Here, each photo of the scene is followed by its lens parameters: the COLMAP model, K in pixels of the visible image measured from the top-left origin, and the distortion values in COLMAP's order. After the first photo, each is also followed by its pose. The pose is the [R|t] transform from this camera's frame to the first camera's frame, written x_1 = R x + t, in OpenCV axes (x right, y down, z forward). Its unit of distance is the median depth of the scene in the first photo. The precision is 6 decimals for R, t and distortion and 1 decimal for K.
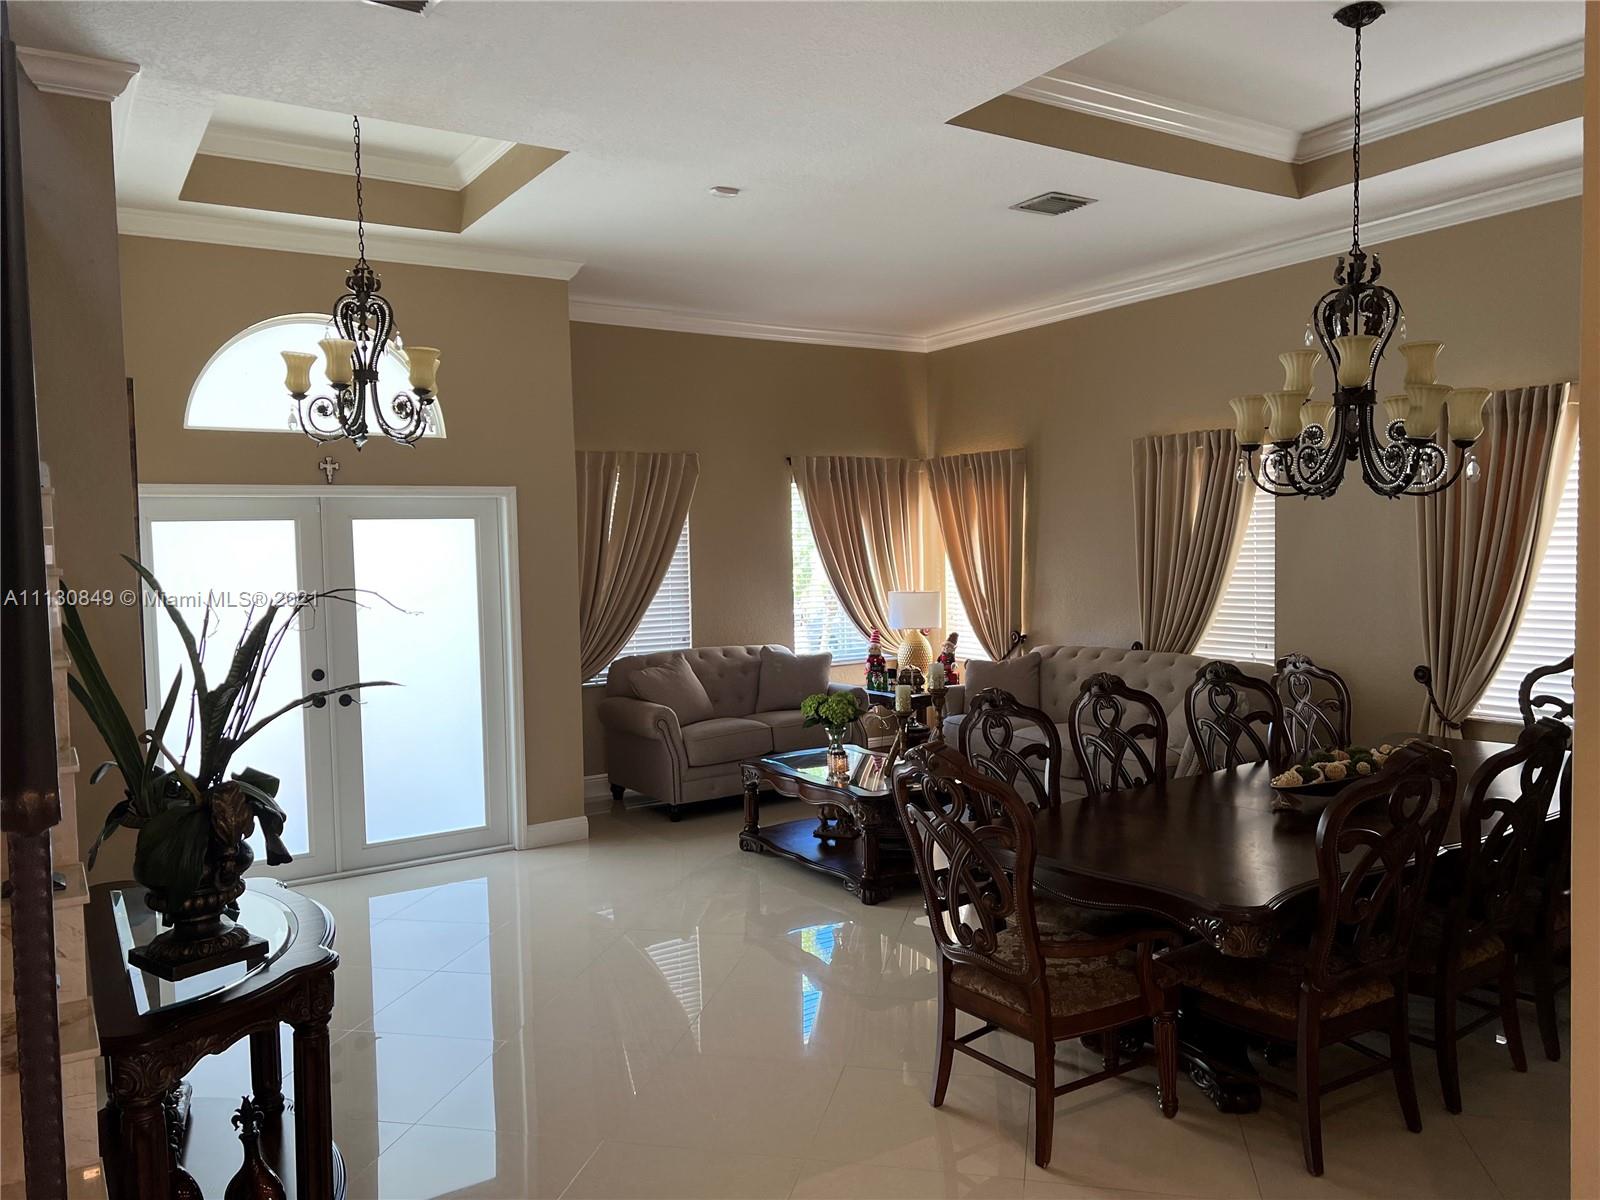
lens RADIAL K [[1194.2, 0, 812.2], [0, 1194.2, 584.9], [0, 0, 1]] dist [0.044823, -0.022847]
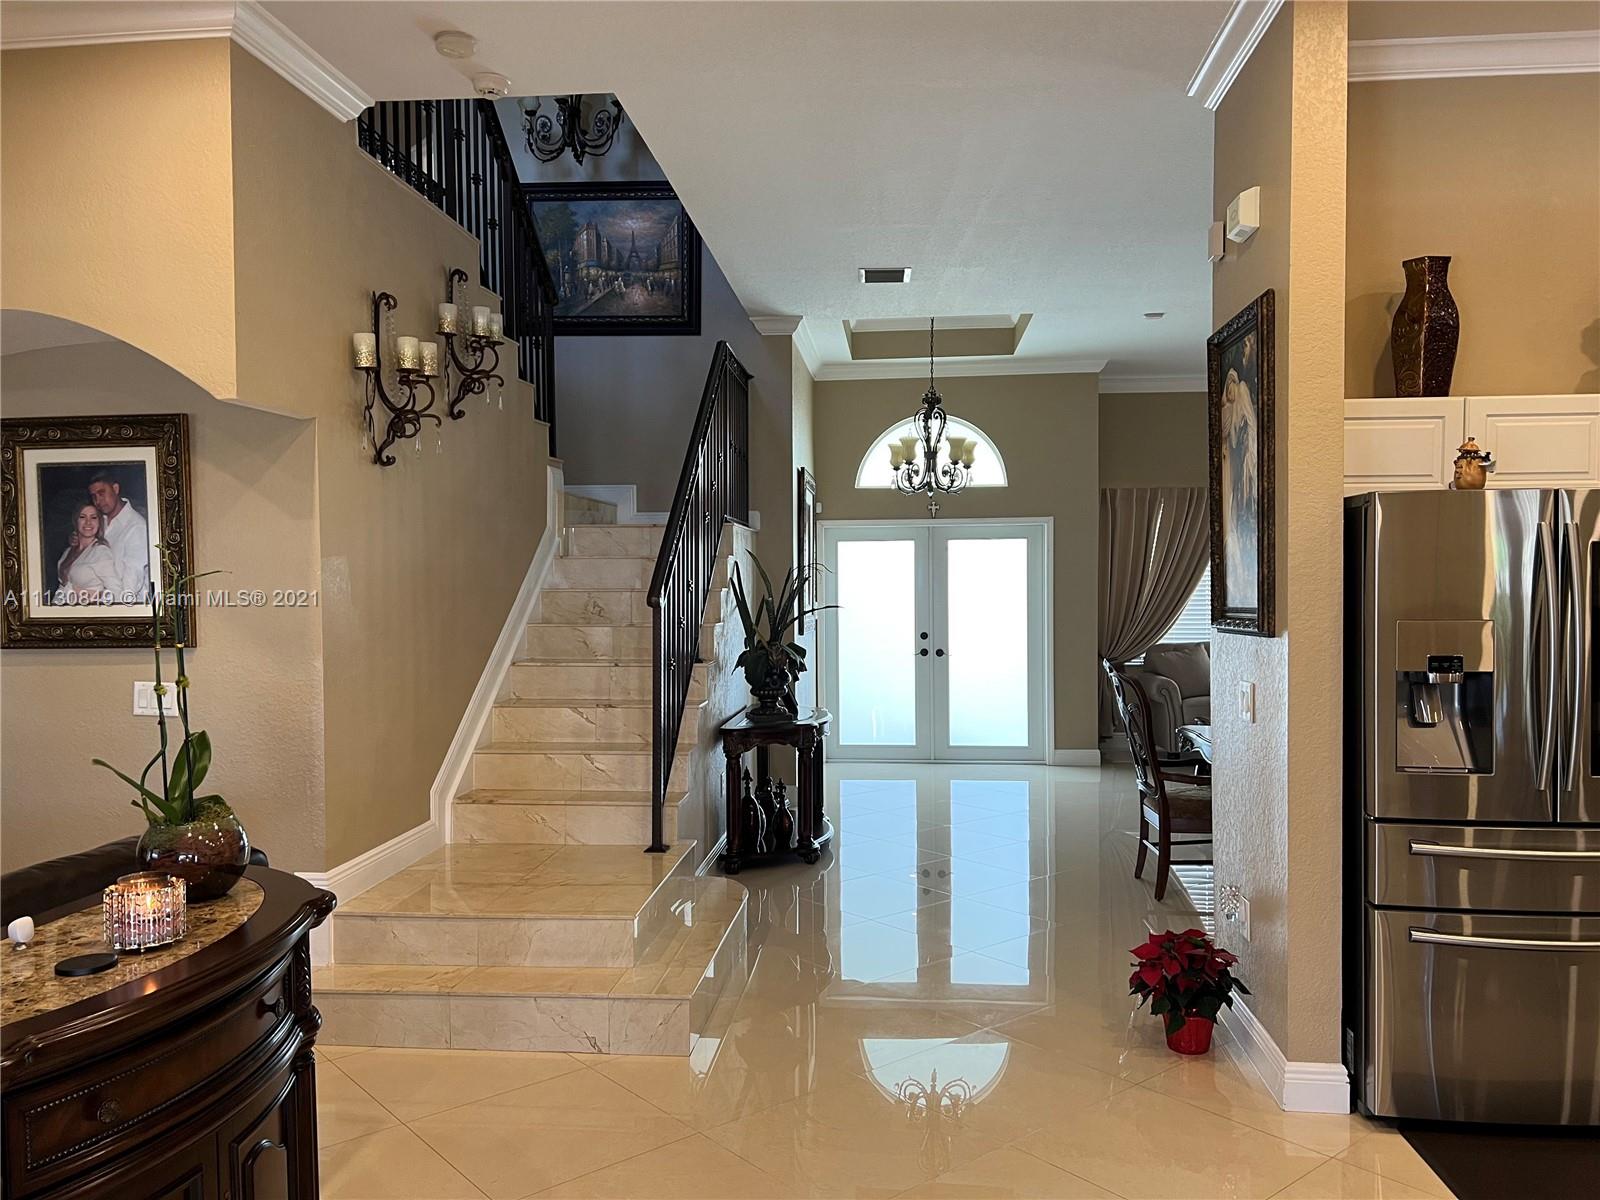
lens RADIAL K [[1194.2, 0, 795.9], [0, 1194.2, 605.6], [0, 0, 1]] dist [0.044823, -0.022847]
pose [[0.792416, 0.030313, -0.609227, 0.421465], [-0.031917, 0.999457, 0.008215, 0.025564], [0.609145, 0.012935, 0.792953, -0.370366]]
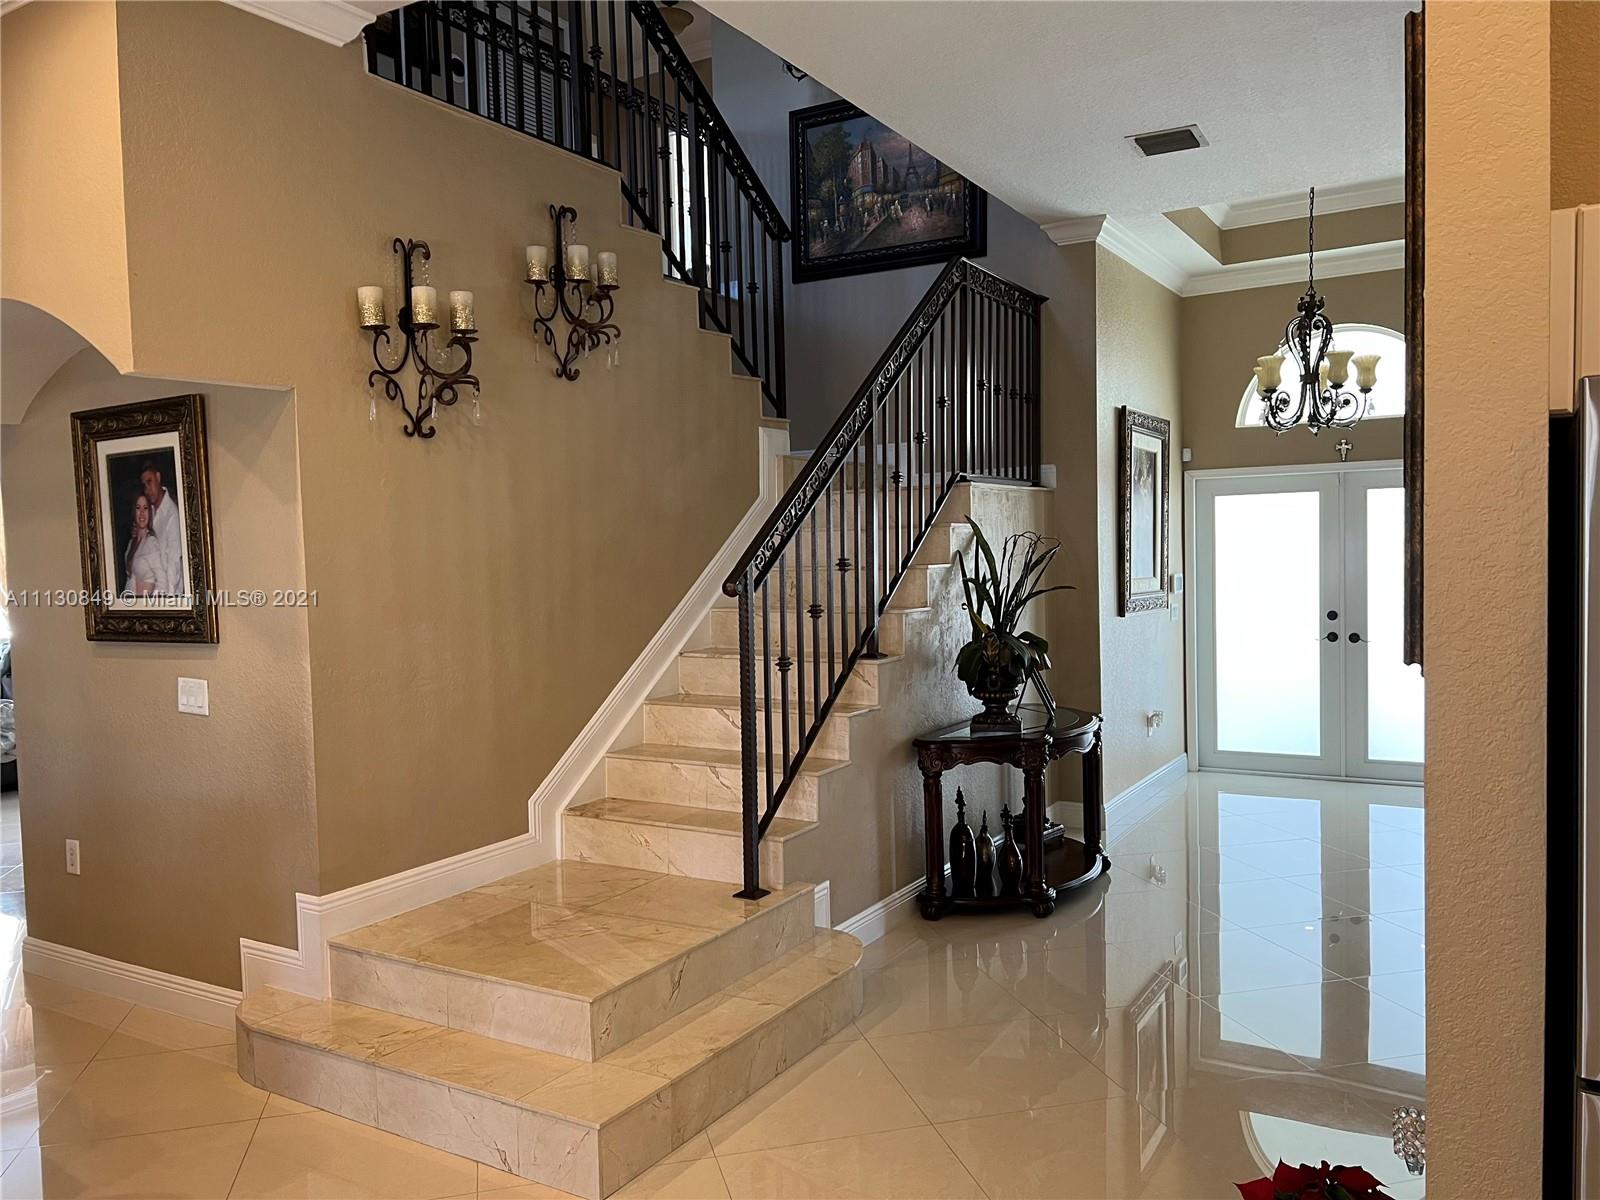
lens RADIAL K [[1194.2, 0, 799.1], [0, 1194.2, 604.9], [0, 0, 1]] dist [0.044823, -0.022847]
pose [[0.447804, 0.052414, -0.892594, 0.446767], [-0.015080, 0.998581, 0.051072, 0.008260], [0.894004, -0.009410, 0.447959, -0.051027]]
